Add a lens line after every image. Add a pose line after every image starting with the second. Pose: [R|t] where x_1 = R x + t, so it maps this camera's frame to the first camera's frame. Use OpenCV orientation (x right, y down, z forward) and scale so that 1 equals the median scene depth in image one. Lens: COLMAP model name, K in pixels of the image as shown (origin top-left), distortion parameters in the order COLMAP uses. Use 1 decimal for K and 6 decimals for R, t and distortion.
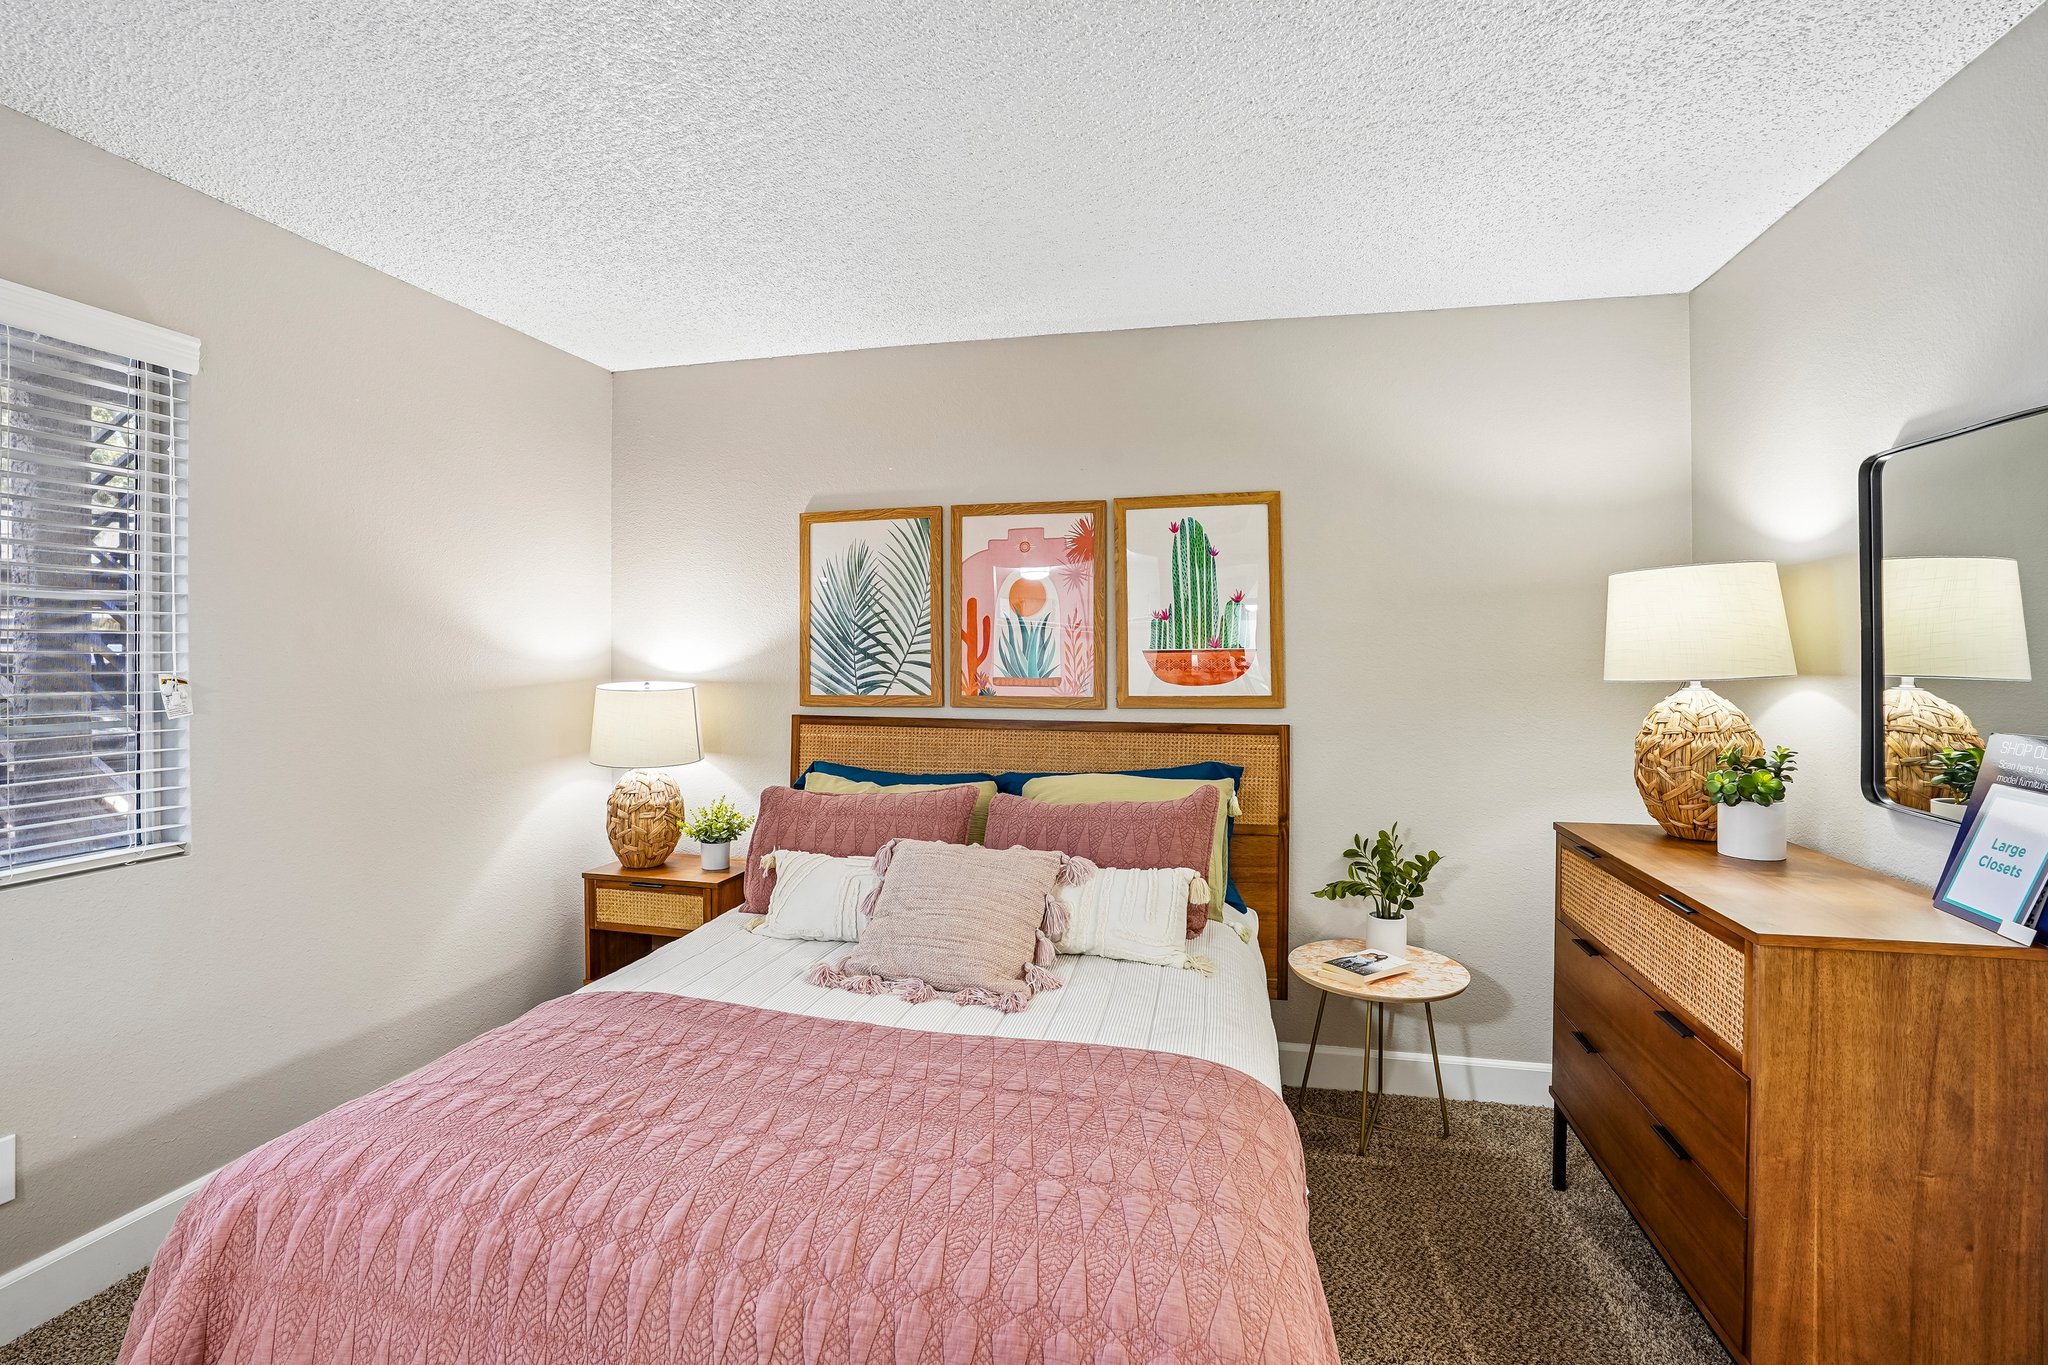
lens RADIAL K [[978.9, 0, 1027.0], [0, 978.9, 640.8], [0, 0, 1]] dist [-0.061402, 0.026152]
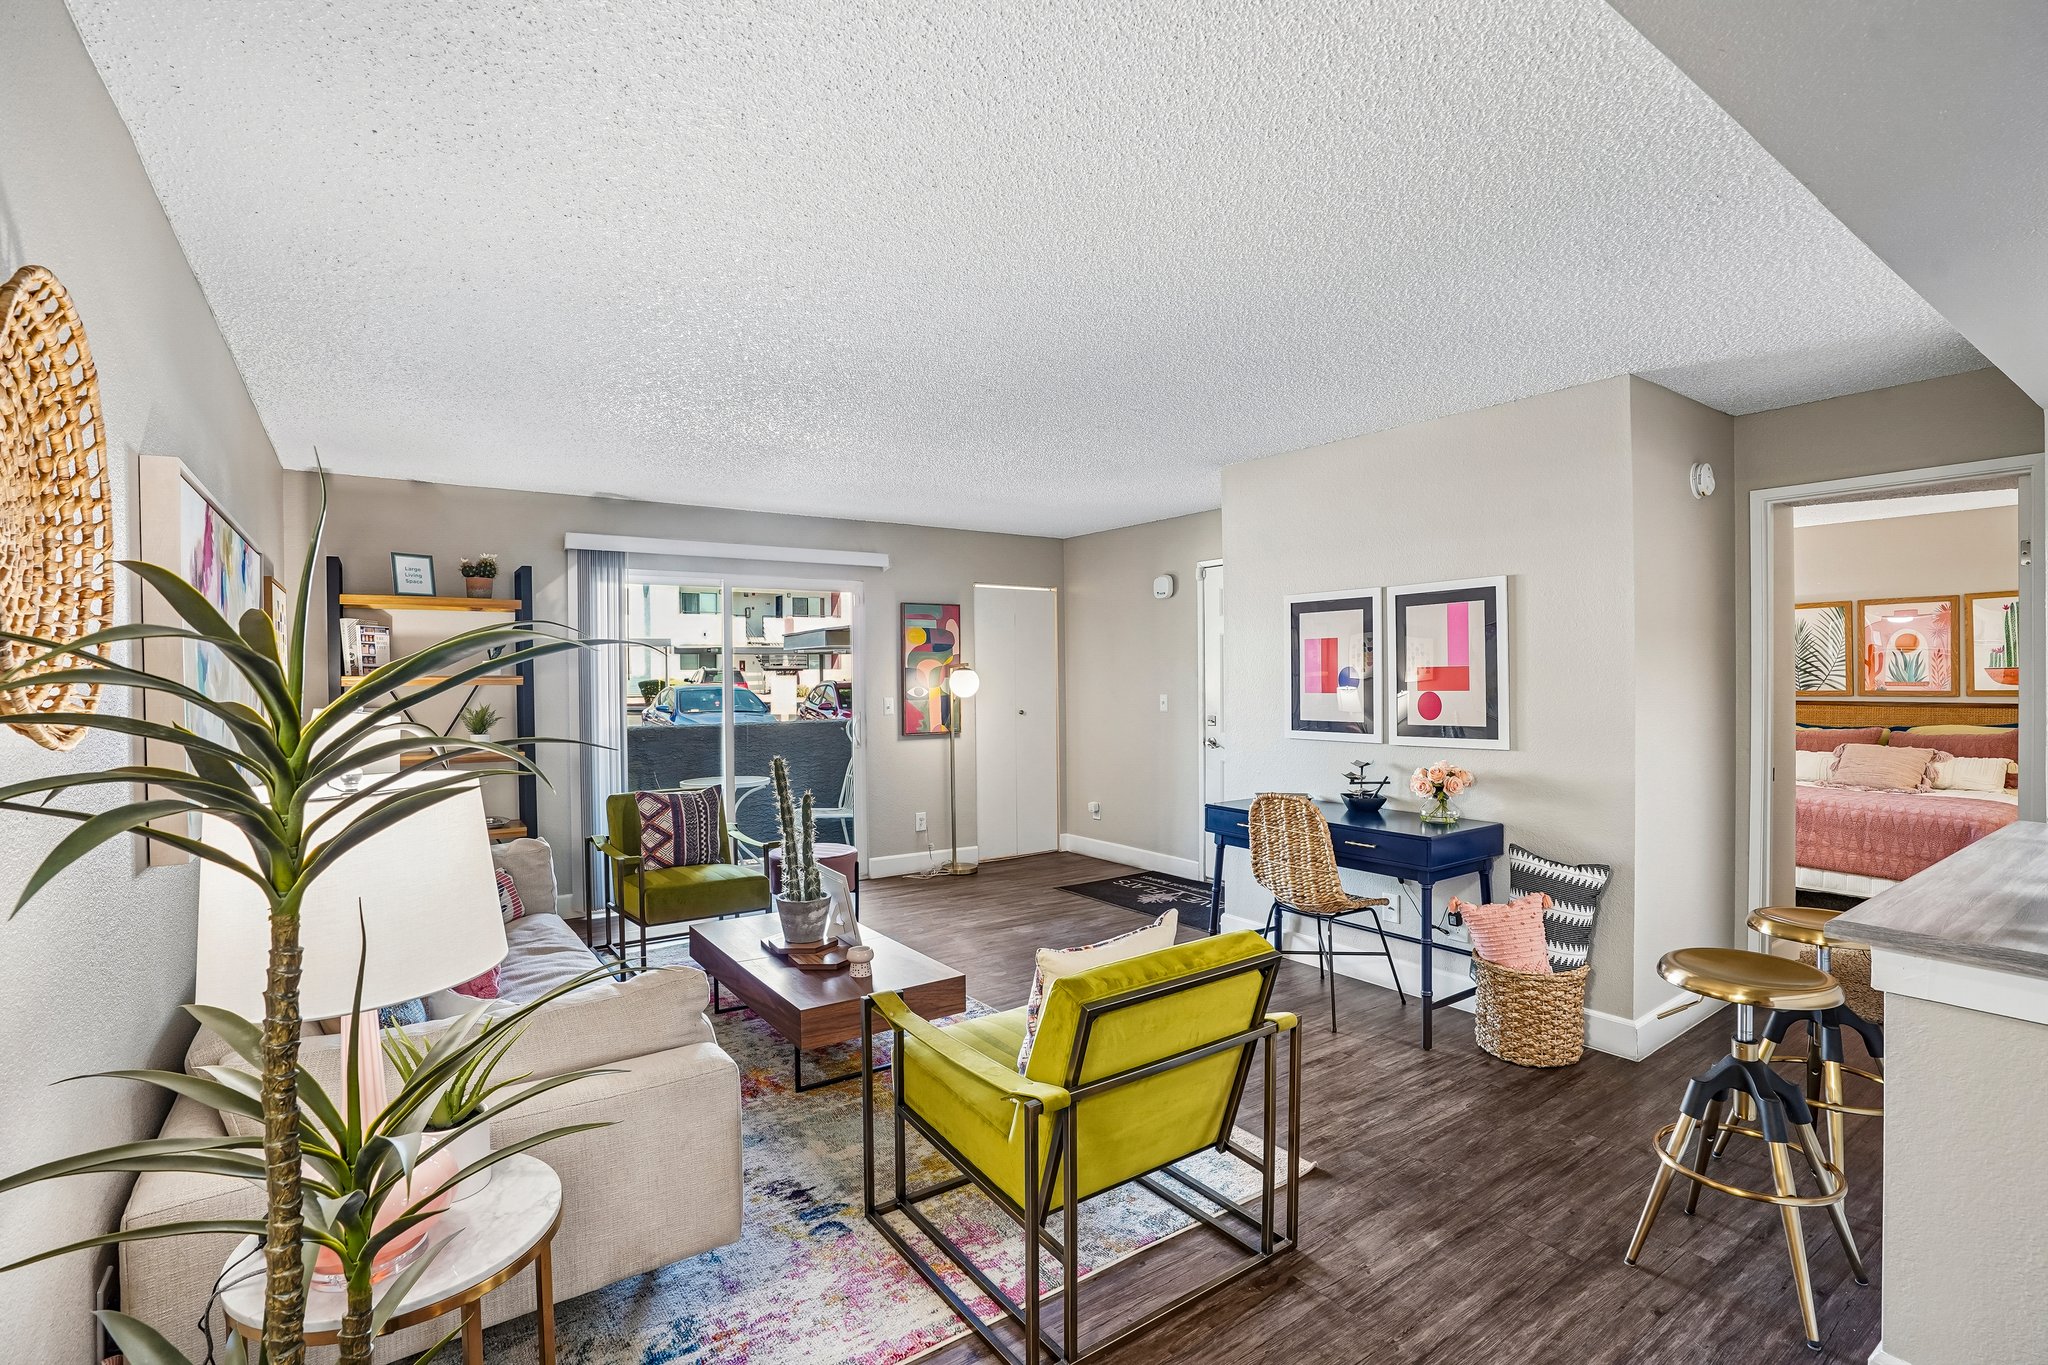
lens RADIAL K [[944.3, 0, 1022.9], [0, 944.3, 687.6], [0, 0, 1]] dist [-0.074328, 0.028550]
pose [[0.744372, -0.004144, -0.667752, -0.125335], [0.020664, 0.999645, 0.016832, -0.022119], [0.667446, -0.026327, 0.744193, -1.771625]]
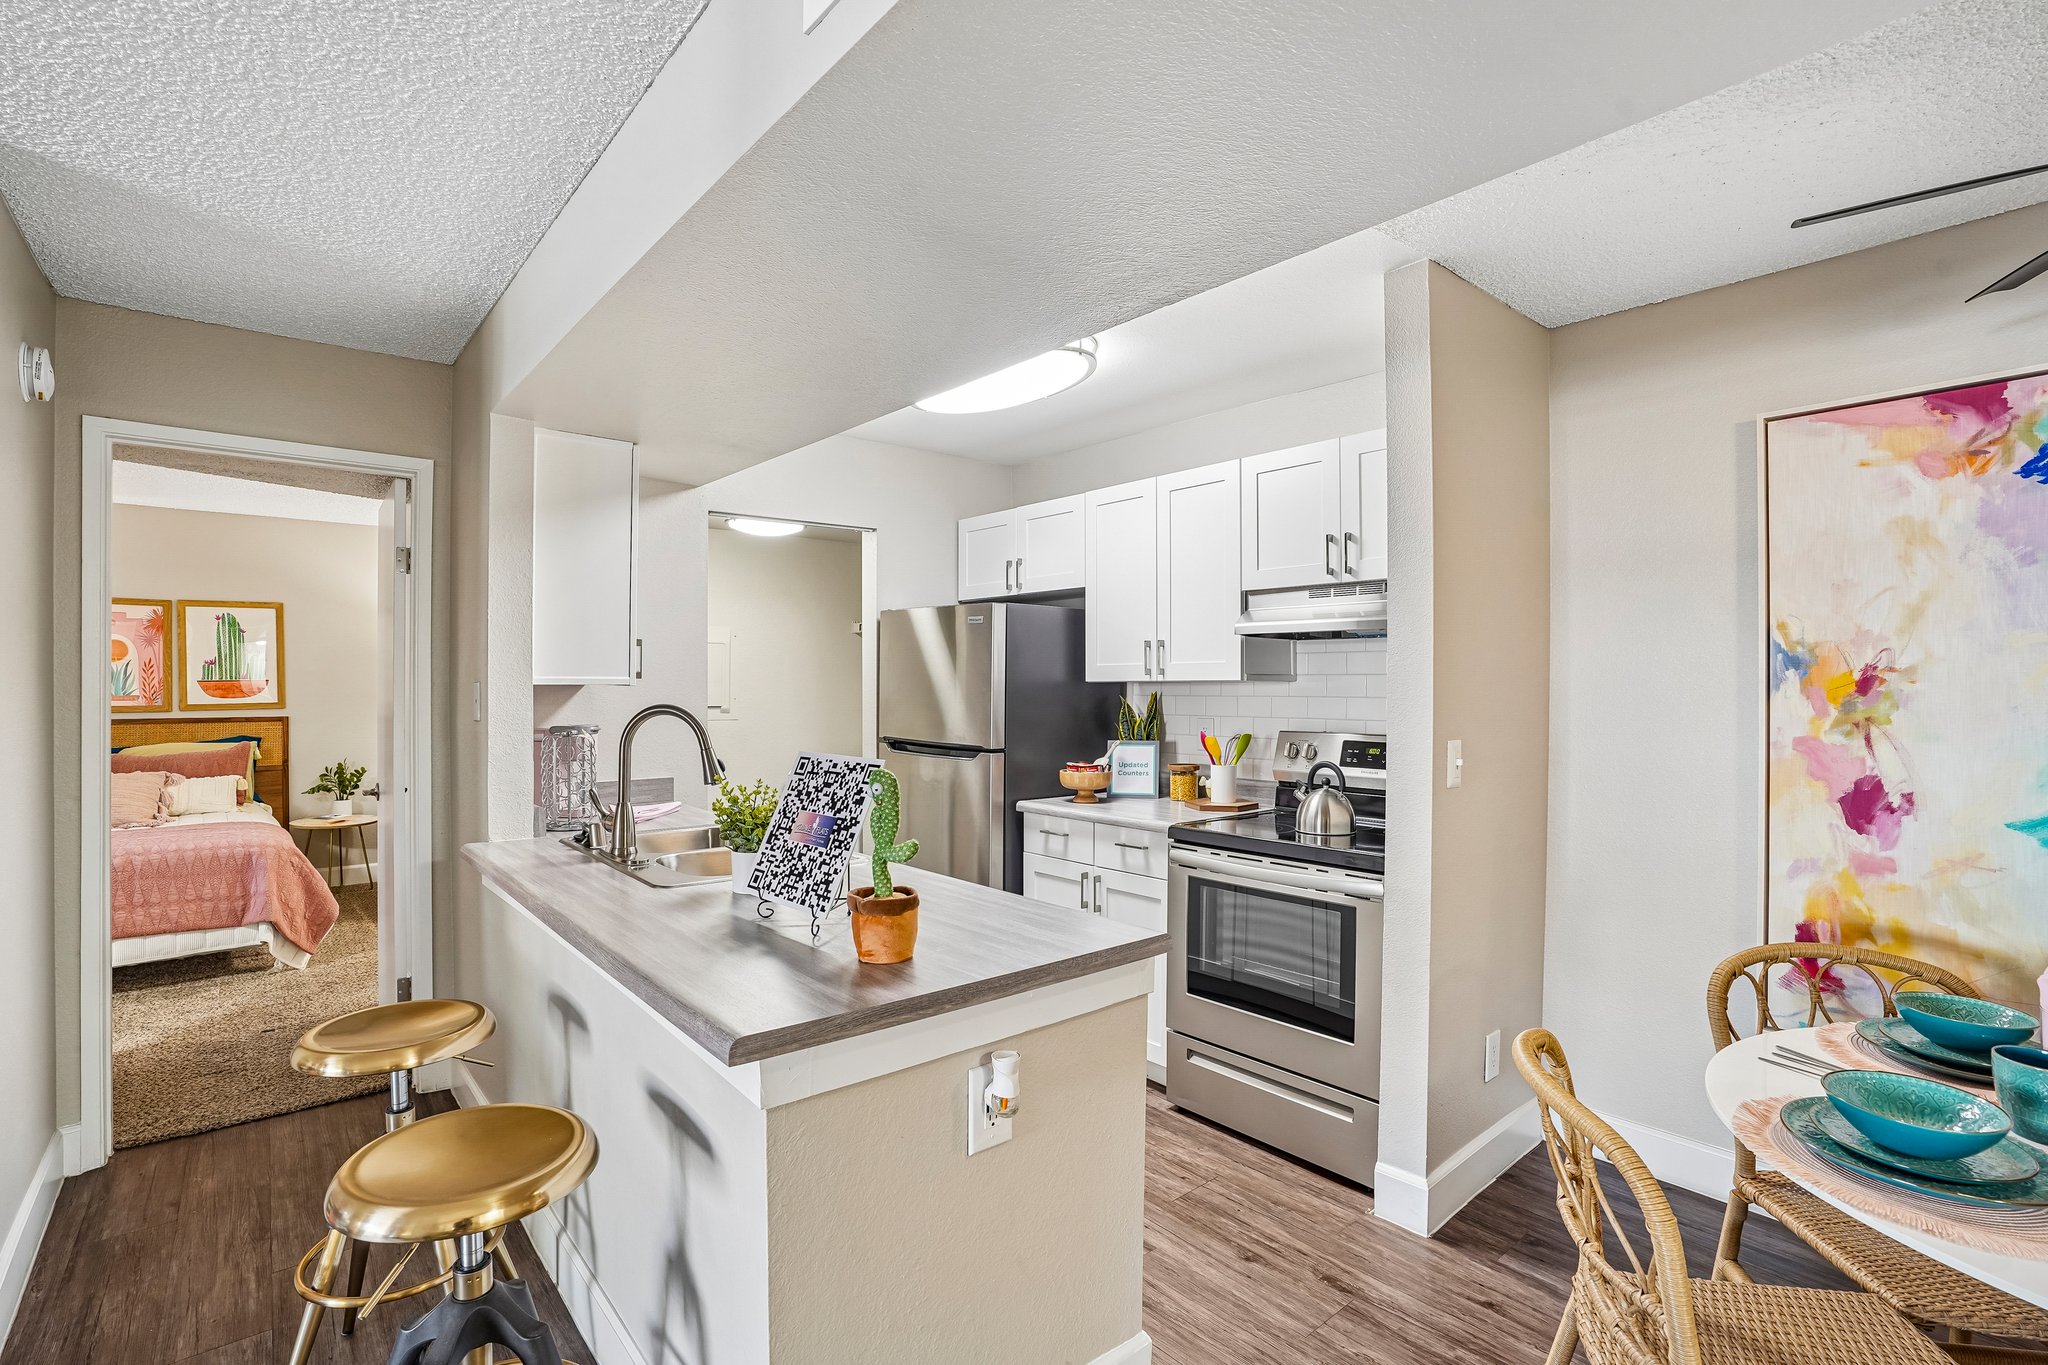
lens RADIAL K [[944.3, 0, 1022.9], [0, 944.3, 687.6], [0, 0, 1]] dist [-0.074328, 0.028550]
pose [[0.590228, -0.006778, 0.807208, -0.365468], [-0.009739, 0.999832, 0.015517, -0.019470], [-0.807178, -0.017020, 0.590063, -1.383048]]
